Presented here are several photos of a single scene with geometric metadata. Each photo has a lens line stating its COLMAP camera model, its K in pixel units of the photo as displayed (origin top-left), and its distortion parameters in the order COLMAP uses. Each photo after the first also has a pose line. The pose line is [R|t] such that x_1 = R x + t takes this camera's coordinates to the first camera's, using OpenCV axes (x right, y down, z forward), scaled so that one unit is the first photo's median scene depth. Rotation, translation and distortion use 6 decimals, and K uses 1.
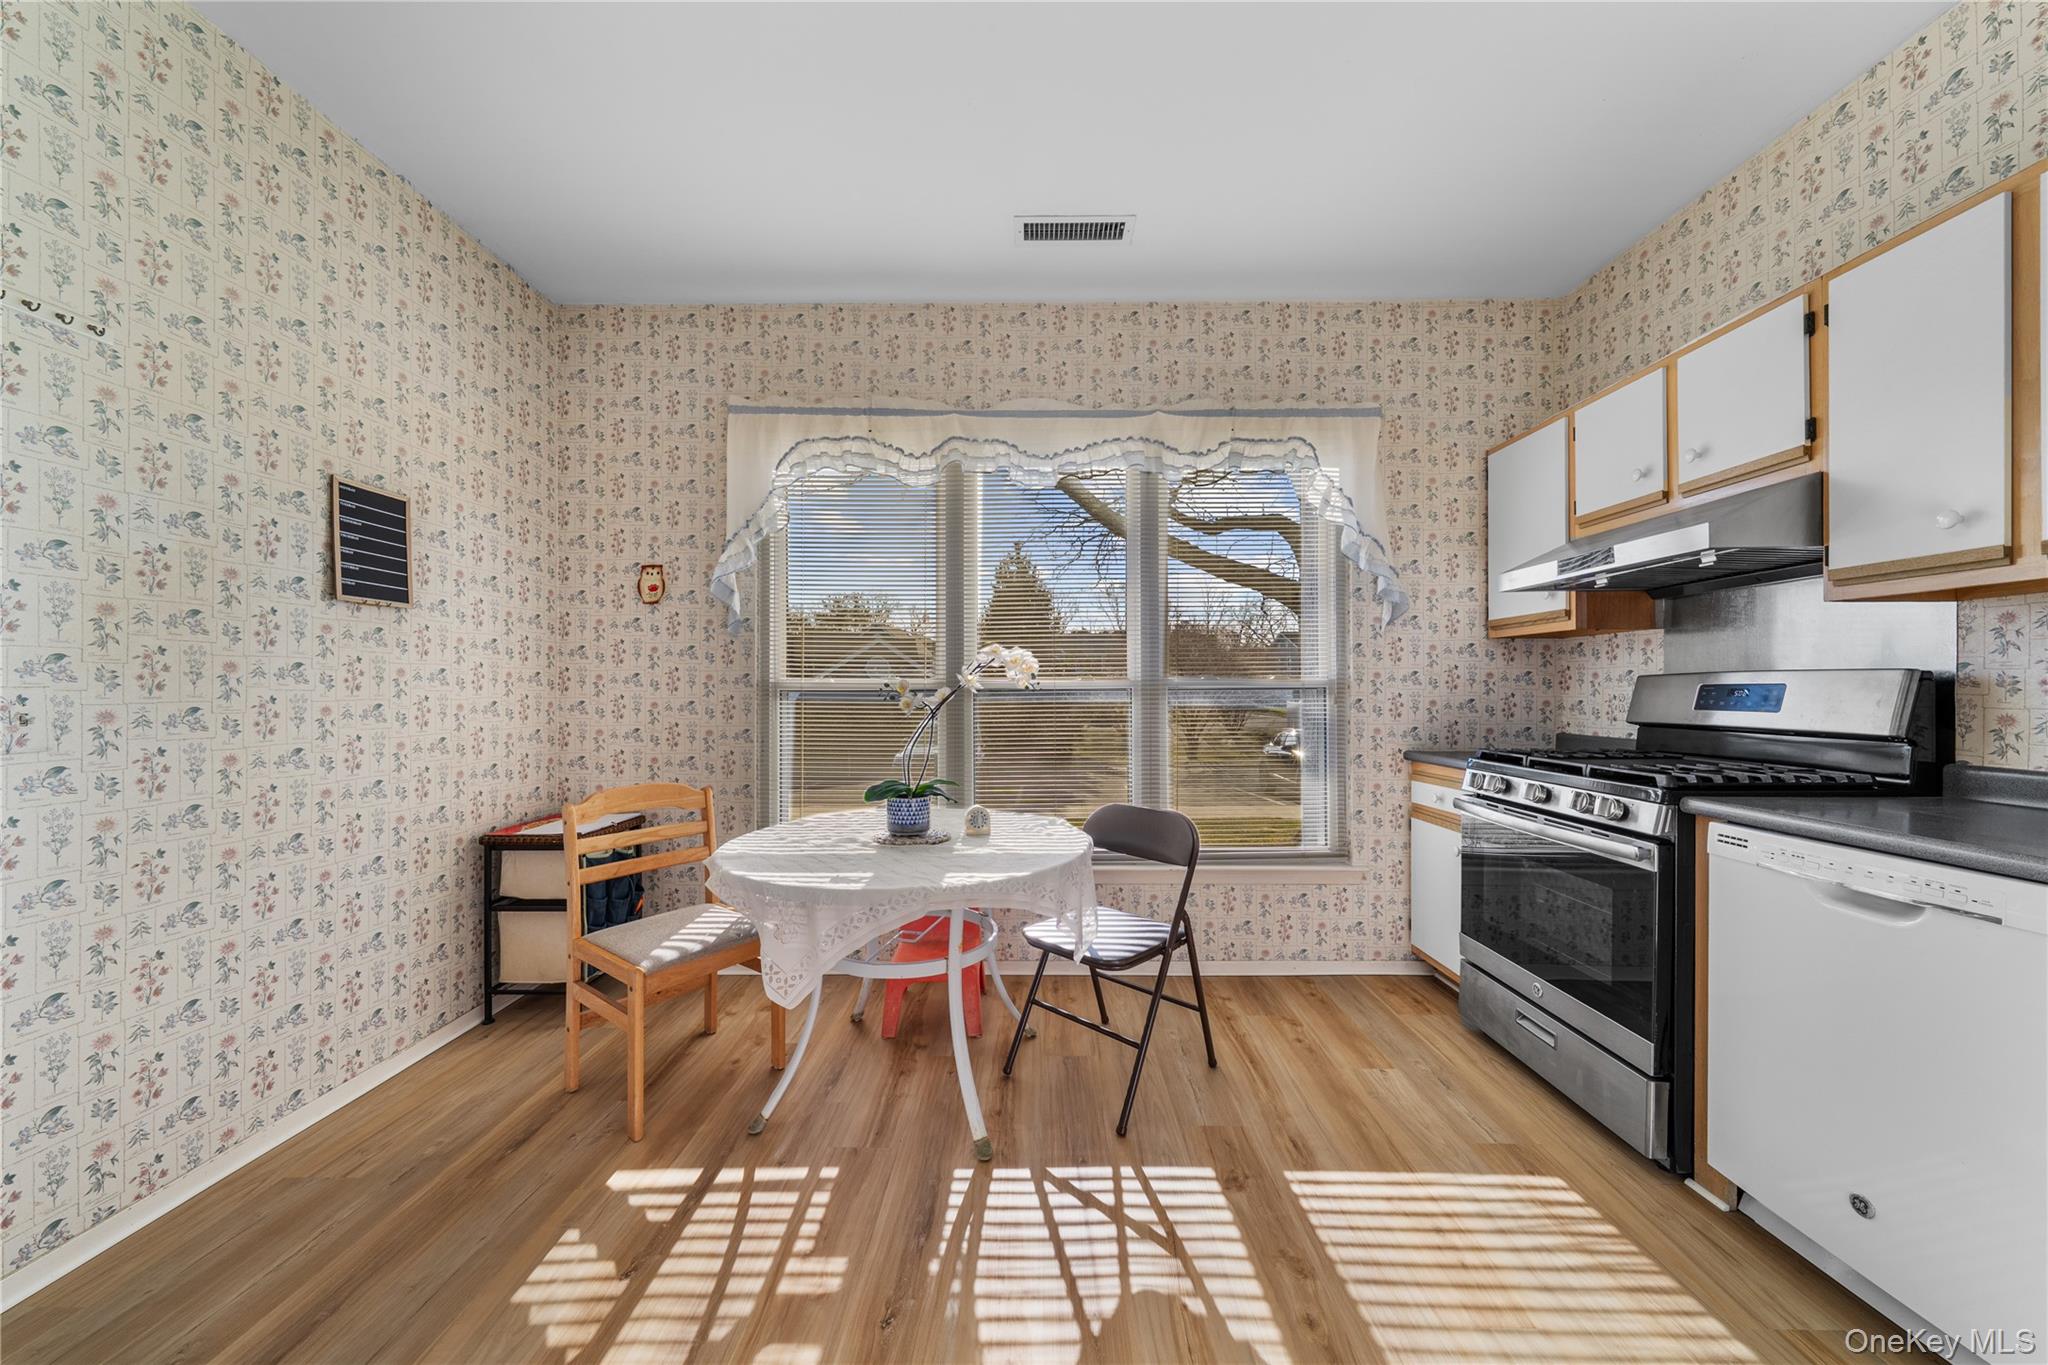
lens RADIAL K [[675.7, 0, 1024.0], [0, 675.7, 682.5], [0, 0, 1]] dist [-0.012514, -0.000006]
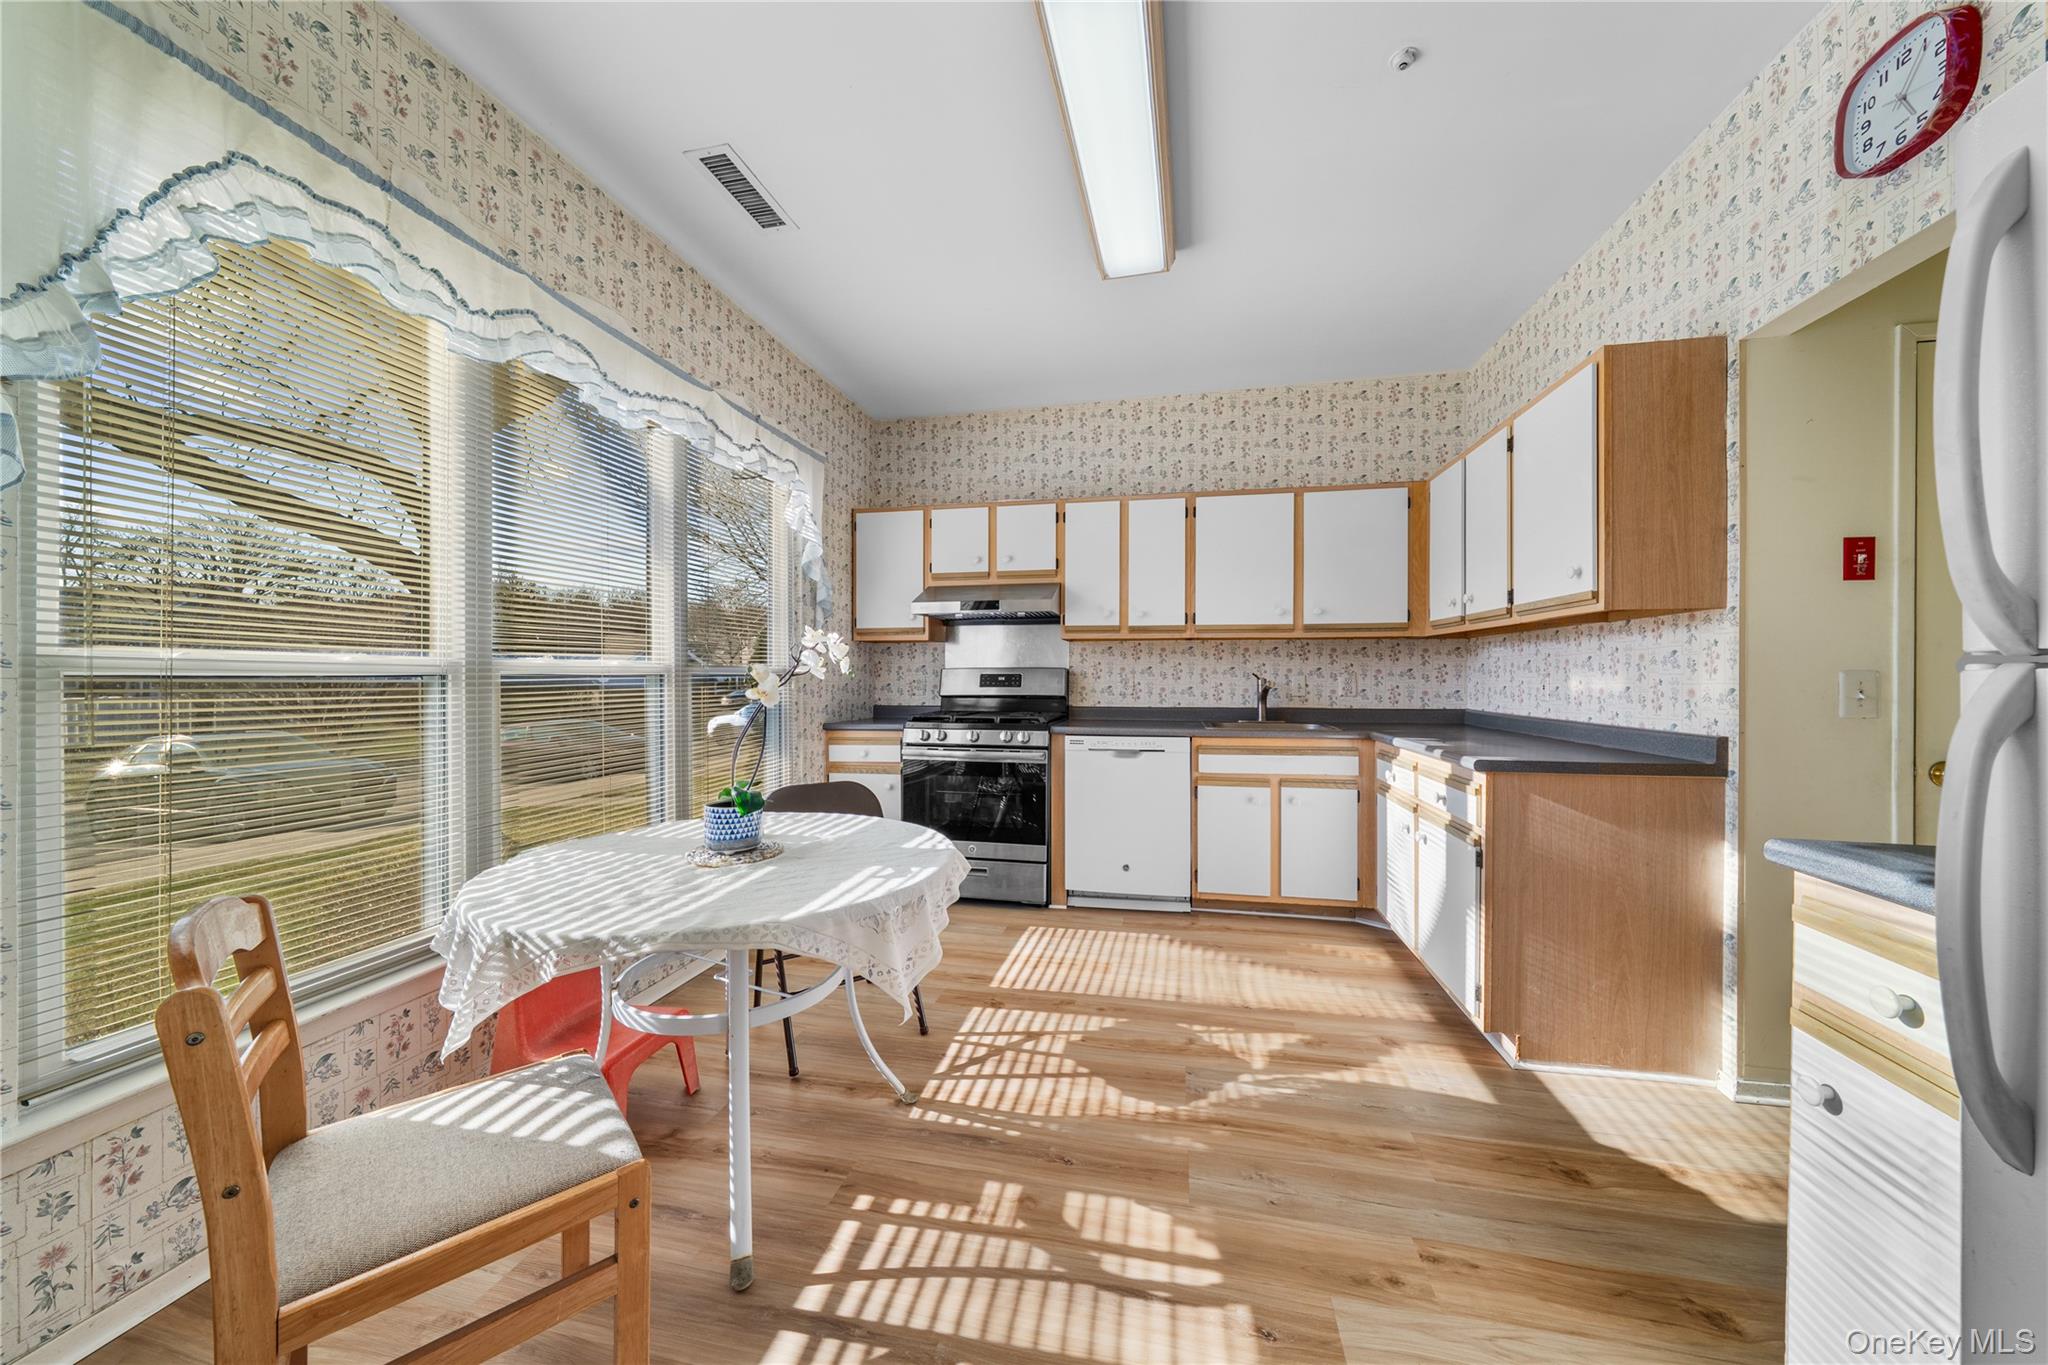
lens RADIAL K [[708.0, 0, 1022.0], [0, 708.0, 668.5], [0, 0, 1]] dist [-0.000567, -0.000061]
pose [[0.204282, 0.012216, 0.978836, -1.217564], [-0.010688, 0.999890, -0.010248, 0.009125], [-0.978854, -0.008368, 0.204390, 0.604625]]
